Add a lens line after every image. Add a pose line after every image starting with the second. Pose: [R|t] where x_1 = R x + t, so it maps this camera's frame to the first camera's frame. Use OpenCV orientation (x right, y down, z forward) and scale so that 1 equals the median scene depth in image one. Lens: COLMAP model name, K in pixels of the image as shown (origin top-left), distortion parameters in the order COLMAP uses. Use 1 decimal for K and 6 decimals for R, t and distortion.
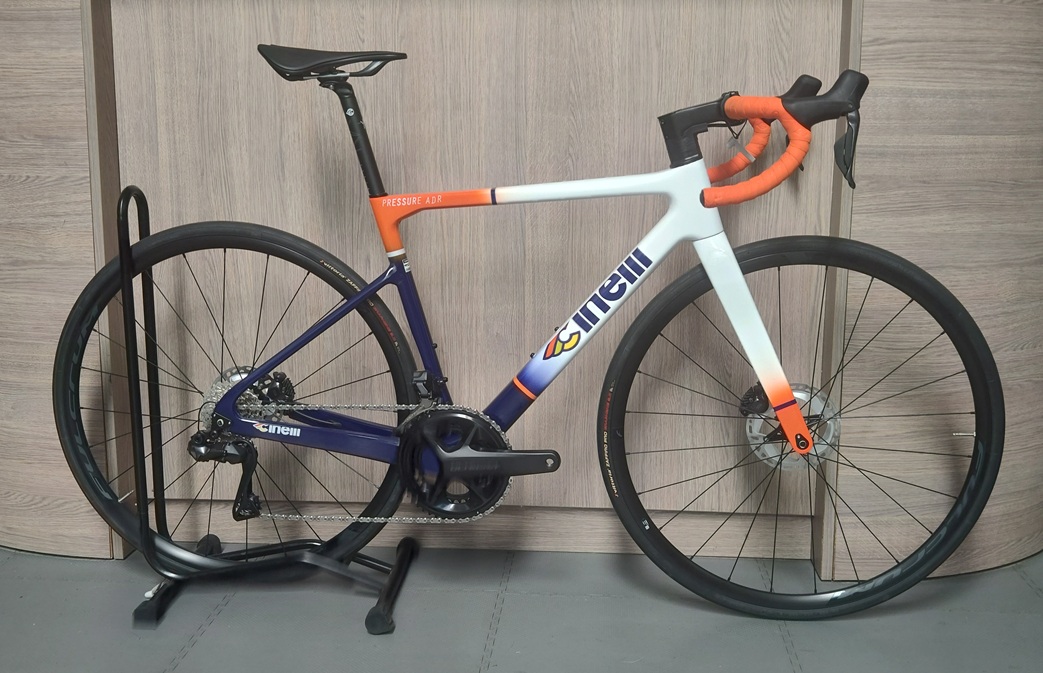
lens RADIAL K [[1225.2, 0, 509.7], [0, 1225.2, 357.4], [0, 0, 1]] dist [0.191865, -0.734547]
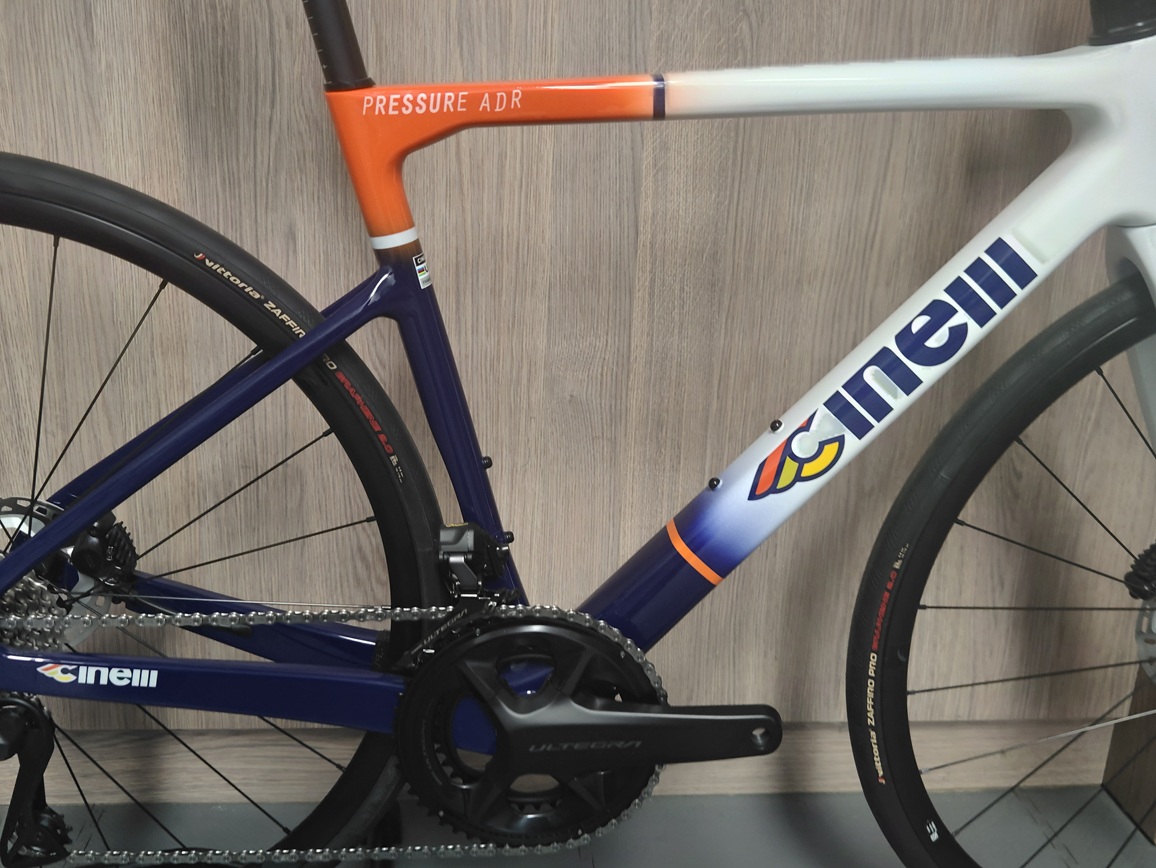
lens RADIAL K [[1241.1, 0, 588.0], [0, 1241.1, 470.2], [0, 0, 1]] dist [0.159754, -0.636997]
pose [[0.982833, -0.018398, 0.183580, -0.099003], [-0.008682, 0.989301, 0.145629, -0.065293], [-0.184295, -0.144723, 0.972158, 0.547621]]
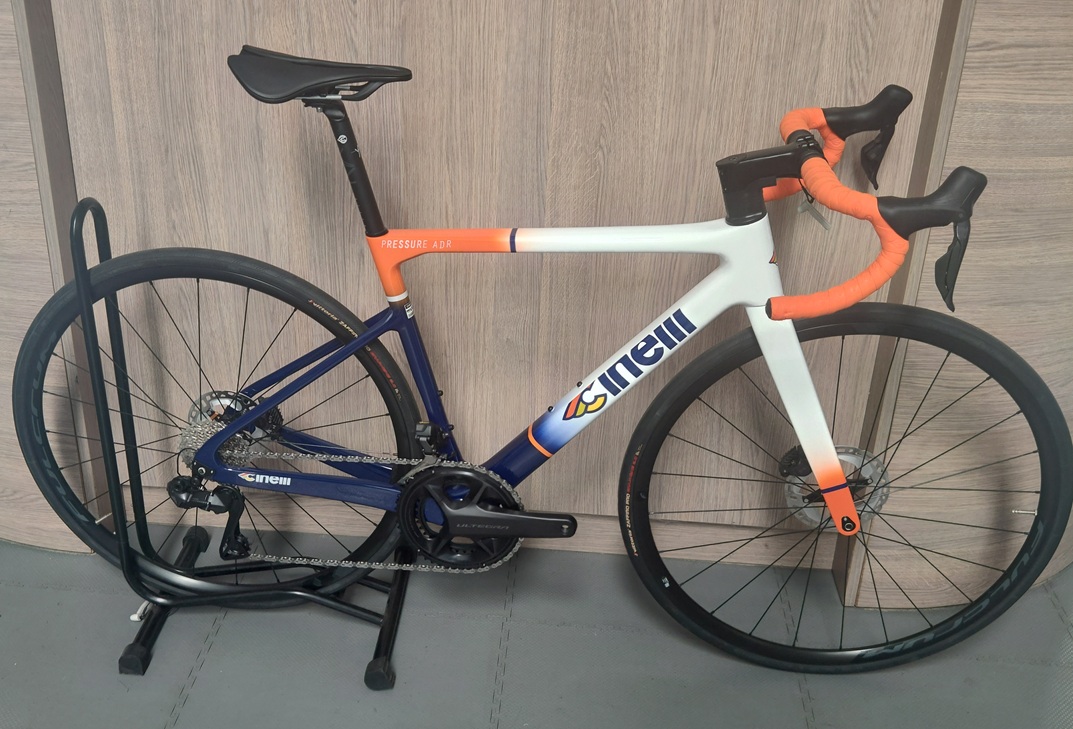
lens RADIAL K [[1216.4, 0, 484.6], [0, 1216.4, 402.5], [0, 0, 1]] dist [0.134875, -0.487726]
pose [[0.999734, 0.022955, 0.002213, -0.028991], [-0.022589, 0.955416, 0.294399, -0.247468], [0.004643, -0.294370, 0.955680, 0.151612]]
